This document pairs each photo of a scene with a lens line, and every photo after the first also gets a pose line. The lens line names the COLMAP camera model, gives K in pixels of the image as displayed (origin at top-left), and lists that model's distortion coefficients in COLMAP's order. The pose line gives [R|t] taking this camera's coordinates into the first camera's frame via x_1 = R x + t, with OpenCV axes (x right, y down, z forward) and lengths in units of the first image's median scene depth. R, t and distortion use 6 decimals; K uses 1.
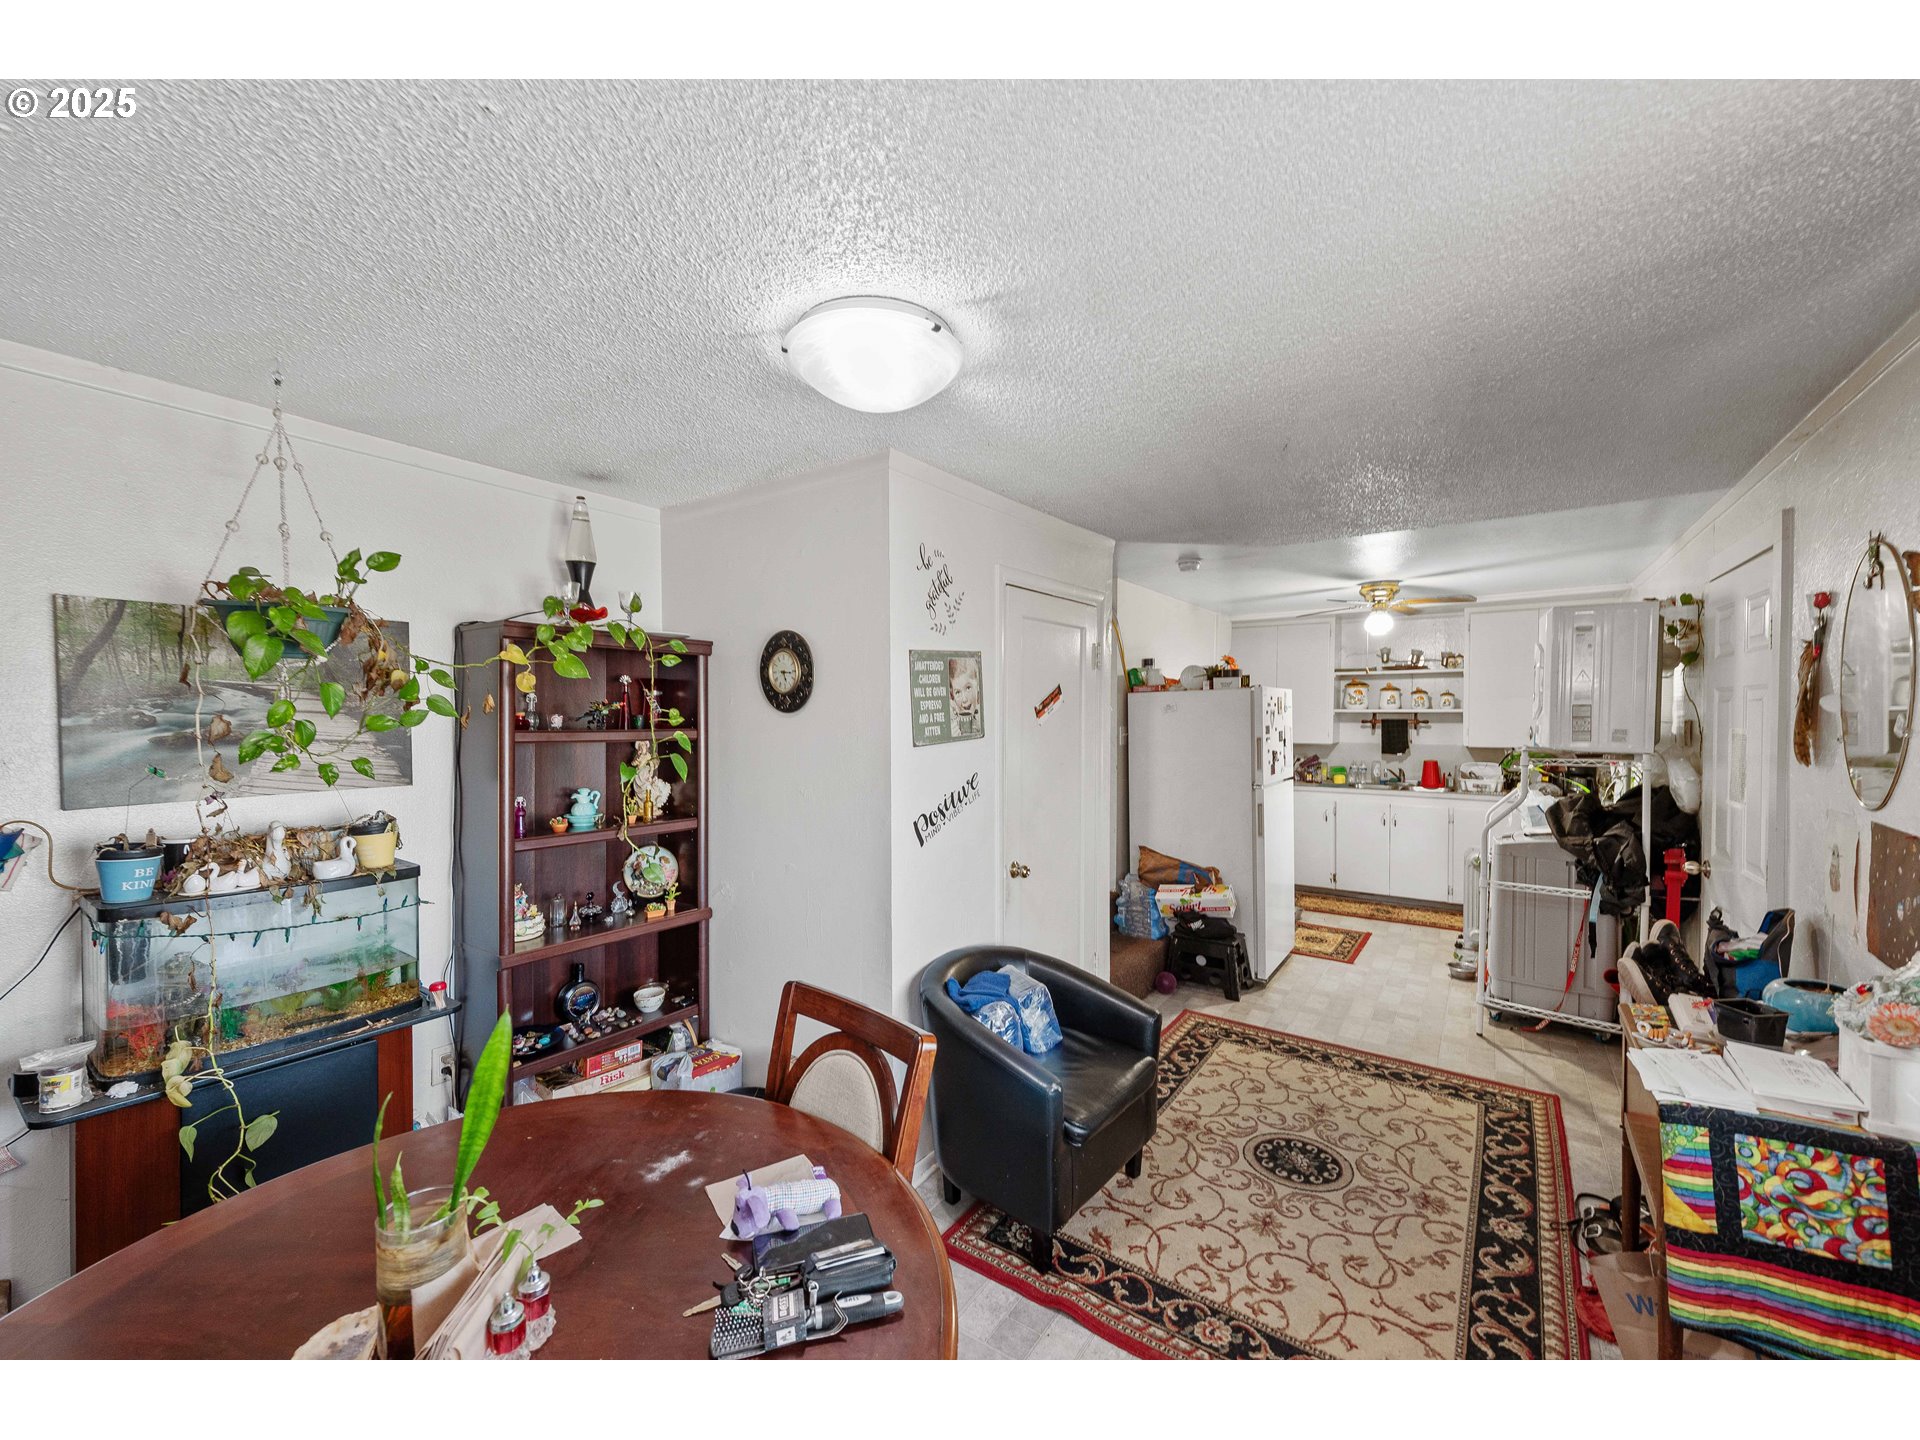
lens RADIAL K [[775.2, 0, 949.1], [0, 775.2, 737.5], [0, 0, 1]] dist [0.011984, 0.000063]
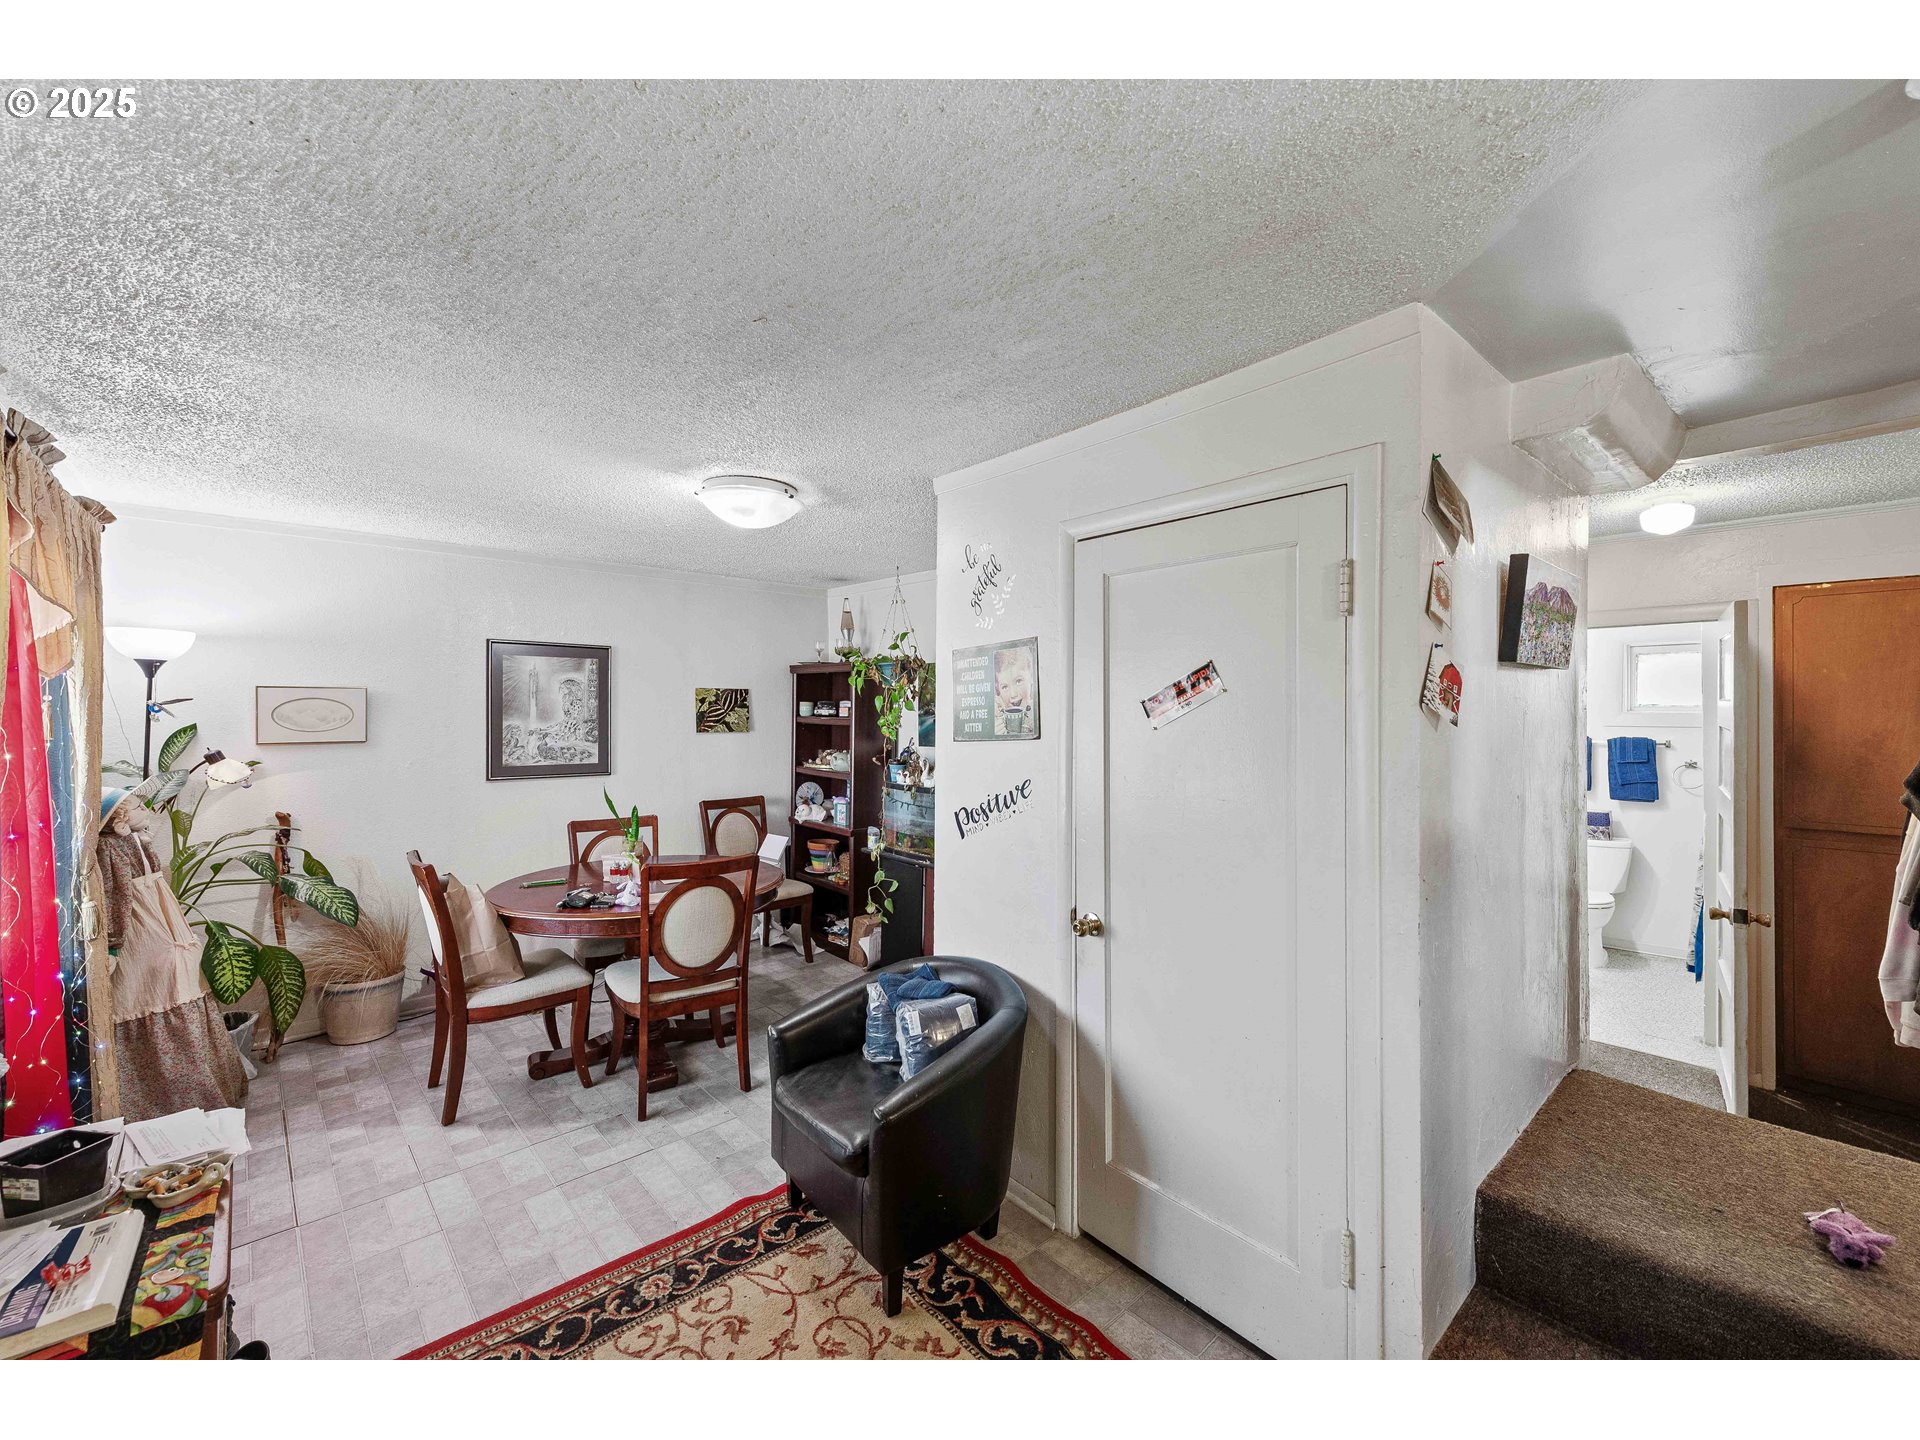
lens RADIAL K [[775.2, 0, 963.6], [0, 775.2, 713.7], [0, 0, 1]] dist [0.011984, 0.000063]
pose [[-0.215939, 0.007744, -0.976376, 0.907338], [-0.029204, 0.999470, 0.014386, -0.038033], [0.975970, 0.031620, -0.215598, 1.138528]]
